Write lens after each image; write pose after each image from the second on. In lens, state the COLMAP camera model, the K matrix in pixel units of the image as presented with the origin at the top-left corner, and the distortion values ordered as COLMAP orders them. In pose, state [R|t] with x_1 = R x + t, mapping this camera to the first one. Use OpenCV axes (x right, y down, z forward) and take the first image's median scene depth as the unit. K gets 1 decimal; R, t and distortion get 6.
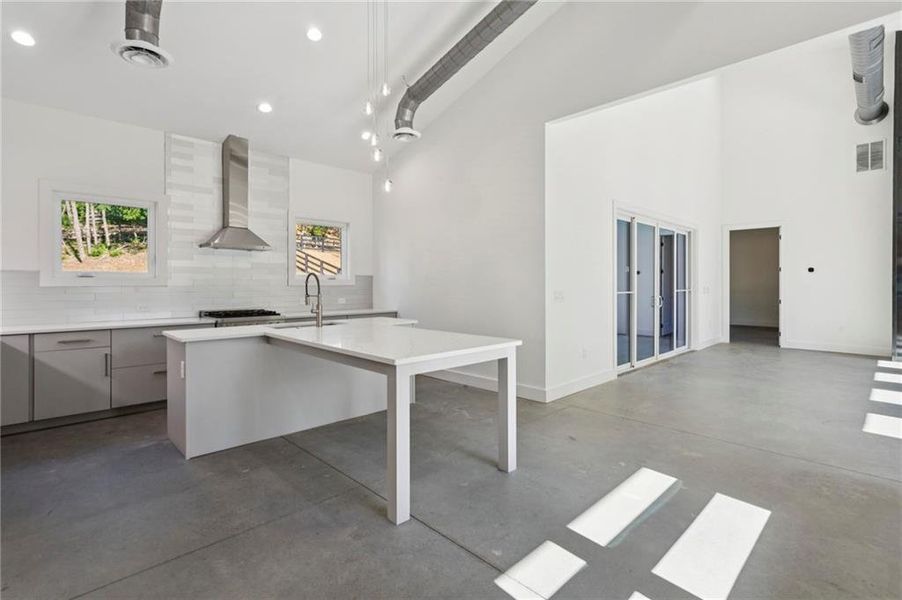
lens RADIAL K [[427.7, 0, 448.8], [0, 427.7, 286.4], [0, 0, 1]] dist [-0.002068, 0.002291]
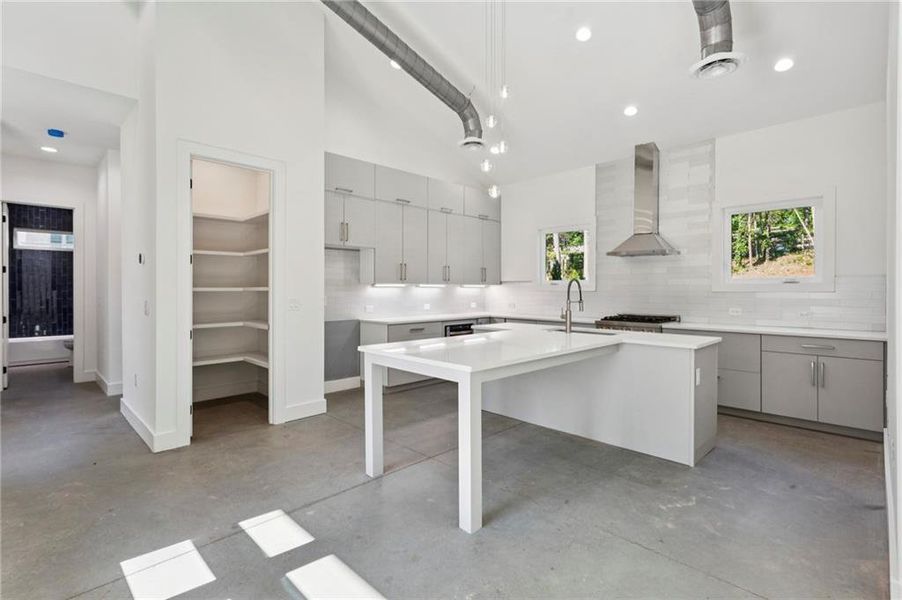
lens RADIAL K [[427.7, 0, 448.7], [0, 427.7, 287.4], [0, 0, 1]] dist [-0.002068, 0.002291]
pose [[0.010263, -0.004058, -0.999939, 0.490192], [-0.007654, 0.999962, -0.004137, -0.002880], [0.999918, 0.007696, 0.010231, 0.508833]]
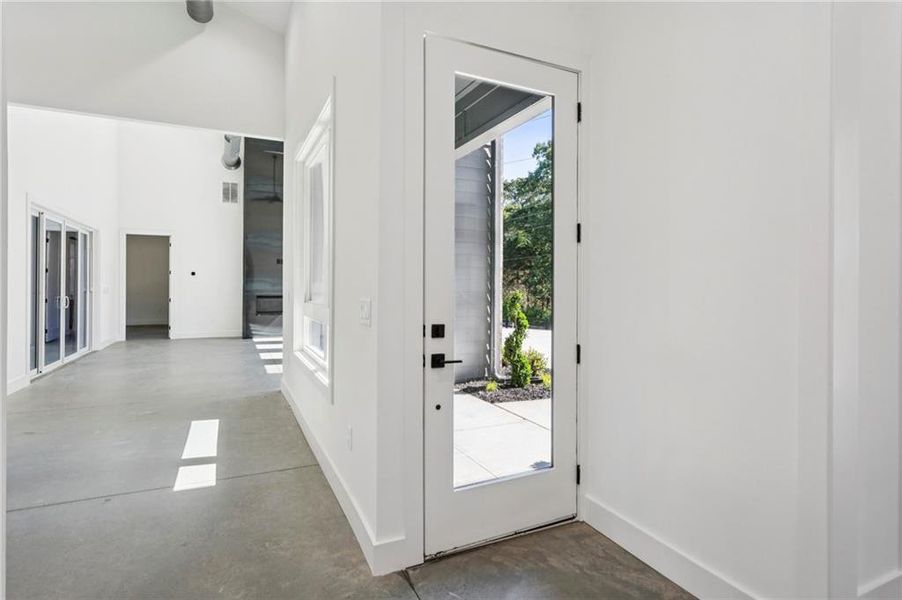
lens RADIAL K [[468.5, 0, 446.6], [0, 468.5, 284.3], [0, 0, 1]] dist [-0.001416, 0.000069]
pose [[0.327026, 0.006820, 0.944991, -0.209512], [0.002812, 0.999963, -0.008190, 0.005684], [-0.945011, 0.005335, 0.326994, -0.147610]]
